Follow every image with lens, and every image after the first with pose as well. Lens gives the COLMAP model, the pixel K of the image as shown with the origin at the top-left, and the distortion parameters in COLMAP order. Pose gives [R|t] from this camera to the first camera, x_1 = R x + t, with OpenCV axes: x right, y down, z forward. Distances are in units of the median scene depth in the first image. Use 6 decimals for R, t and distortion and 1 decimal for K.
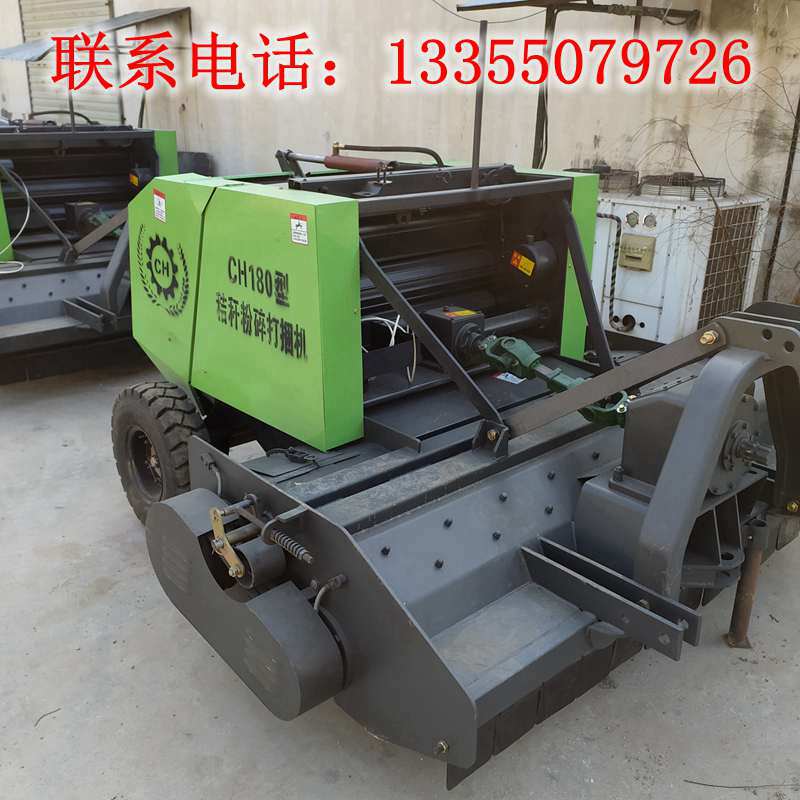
lens RADIAL K [[837.6, 0, 412.8], [0, 837.6, 383.7], [0, 0, 1]] dist [0.033556, -0.021736]
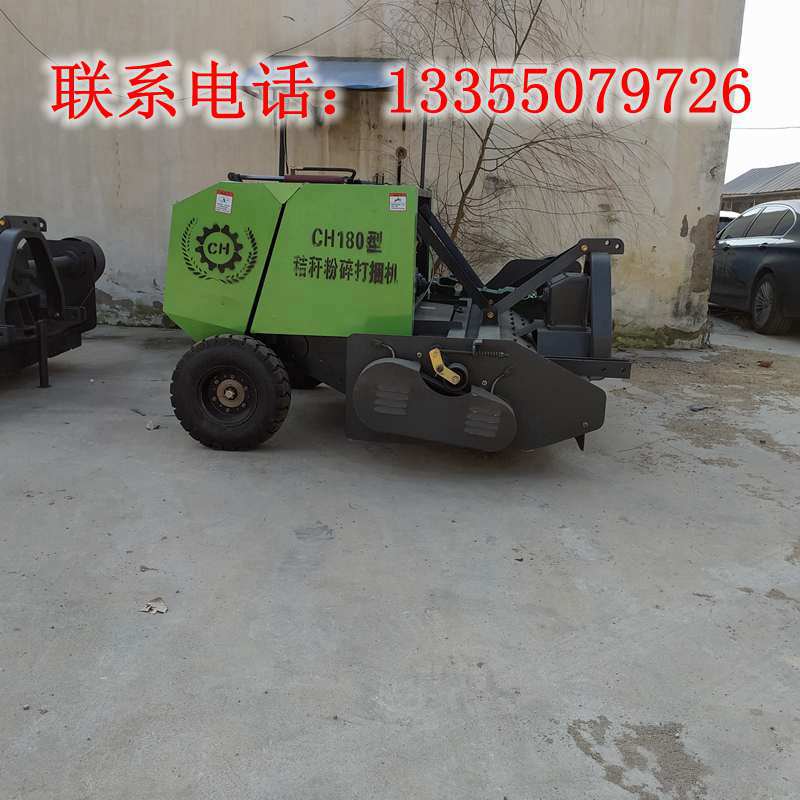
lens RADIAL K [[815.2, 0, 400.0], [0, 815.2, 400.0], [0, 0, 1]] dist [0.075438, -0.017434]
pose [[0.746907, -0.141899, 0.649611, -1.100639], [0.201531, 0.979321, -0.017796, 0.208896], [-0.633653, 0.144209, 0.760058, -0.184445]]
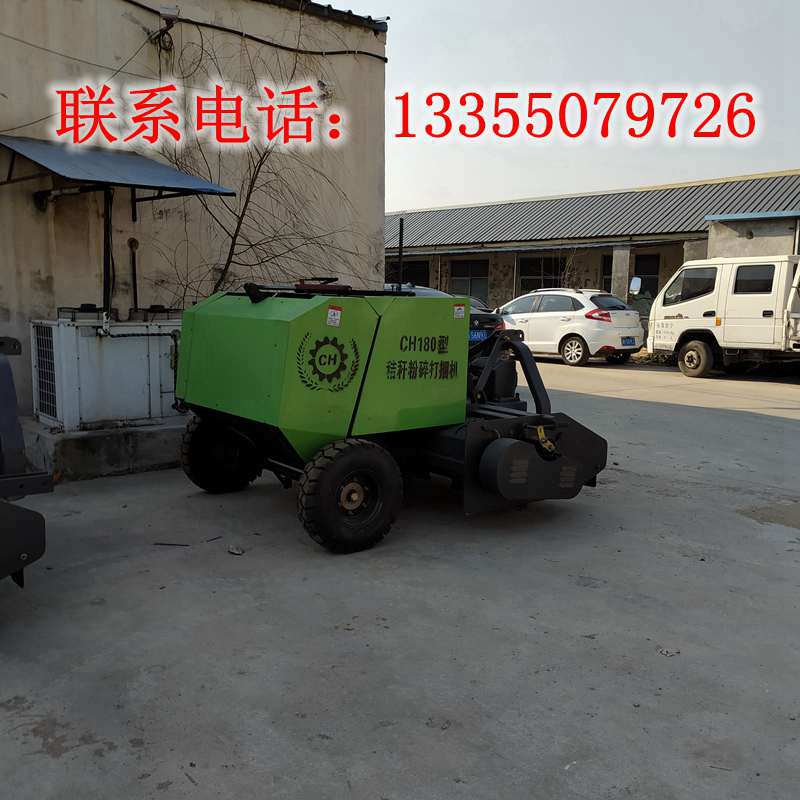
lens RADIAL K [[815.2, 0, 400.0], [0, 815.2, 400.0], [0, 0, 1]] dist [0.075438, -0.017434]
pose [[0.080359, -0.142699, 0.986499, -1.859877], [0.312560, 0.943390, 0.111002, -0.212310], [-0.946493, 0.299420, 0.120412, 0.831405]]
